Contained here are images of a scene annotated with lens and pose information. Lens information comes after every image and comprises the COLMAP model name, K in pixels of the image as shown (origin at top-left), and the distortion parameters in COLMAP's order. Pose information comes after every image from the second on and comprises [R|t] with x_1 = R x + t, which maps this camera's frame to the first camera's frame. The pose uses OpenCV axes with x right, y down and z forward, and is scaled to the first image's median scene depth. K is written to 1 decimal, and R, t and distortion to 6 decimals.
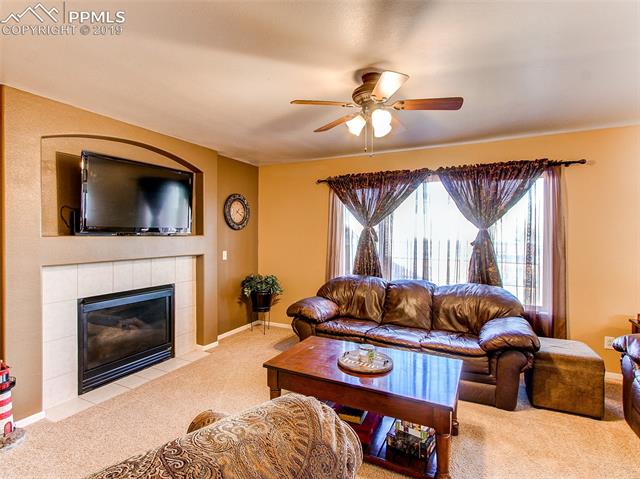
lens RADIAL K [[320.5, 0, 318.8], [0, 320.5, 239.8], [0, 0, 1]] dist [-0.001003, -0.000544]
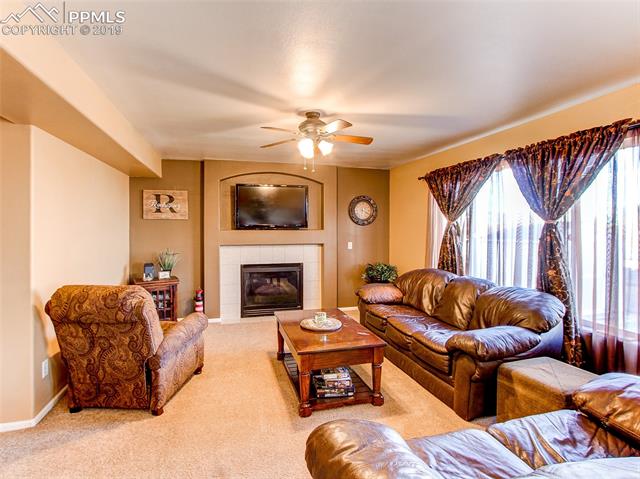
lens RADIAL K [[320.5, 0, 318.4], [0, 320.5, 234.7], [0, 0, 1]] dist [-0.001003, -0.000544]
pose [[0.697961, 0.011254, -0.716047, 0.641014], [-0.010537, 0.999930, 0.005446, 0.000225], [0.716058, 0.003744, 0.698030, 0.034632]]
